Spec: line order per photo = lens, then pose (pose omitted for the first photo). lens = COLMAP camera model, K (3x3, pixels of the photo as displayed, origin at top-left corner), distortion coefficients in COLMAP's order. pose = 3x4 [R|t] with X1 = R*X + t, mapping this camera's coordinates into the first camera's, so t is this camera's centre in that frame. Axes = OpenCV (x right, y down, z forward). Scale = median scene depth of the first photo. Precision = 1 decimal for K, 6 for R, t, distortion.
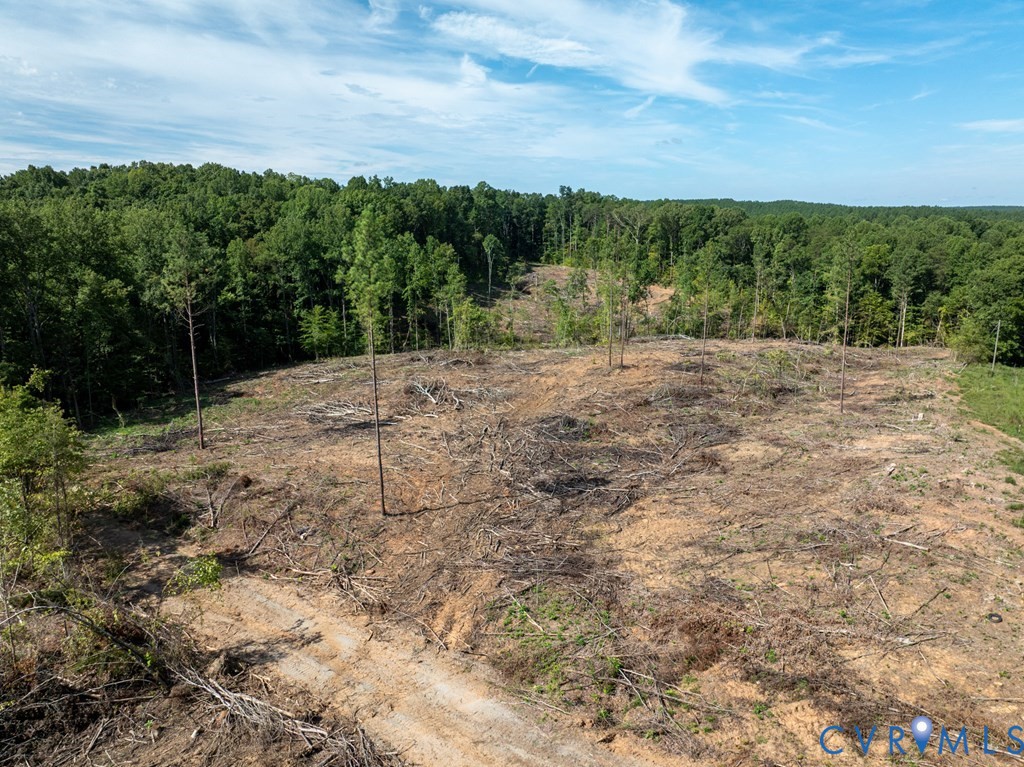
lens RADIAL K [[723.3, 0, 515.4], [0, 723.3, 368.4], [0, 0, 1]] dist [-0.045358, 0.017497]
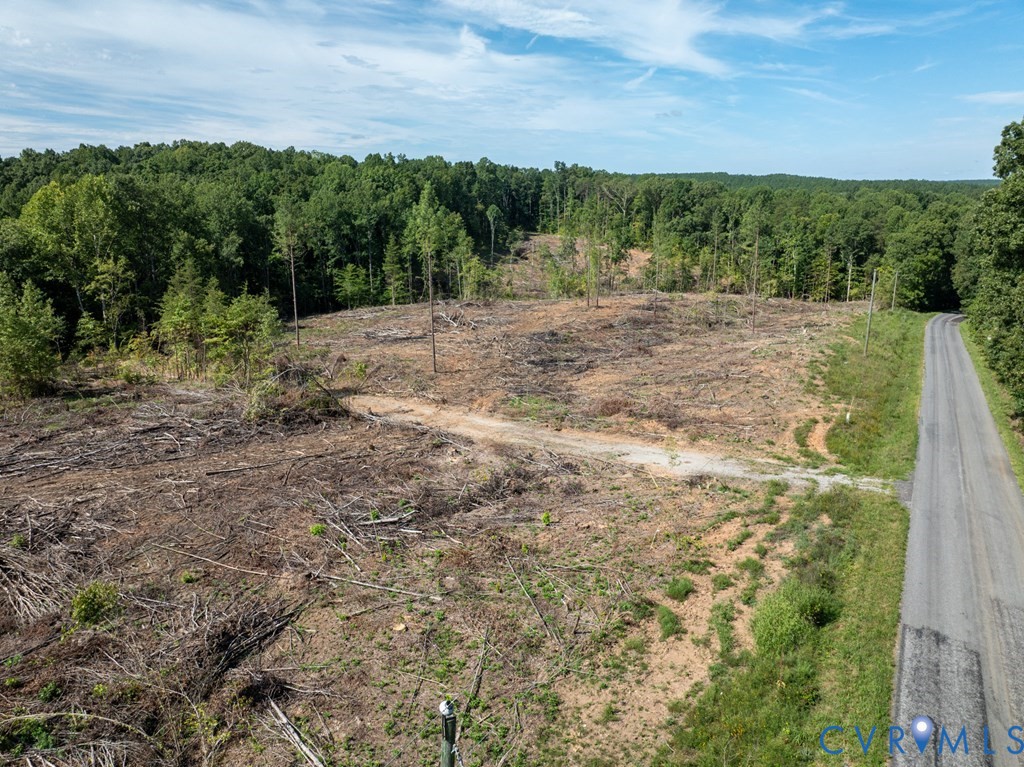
lens RADIAL K [[723.3, 0, 482.9], [0, 723.3, 371.4], [0, 0, 1]] dist [-0.045358, 0.017497]
pose [[0.999138, 0.009251, -0.040459, -0.001554], [-0.007671, 0.999208, 0.039034, 0.030604], [0.040788, -0.038690, 0.998418, -0.140864]]
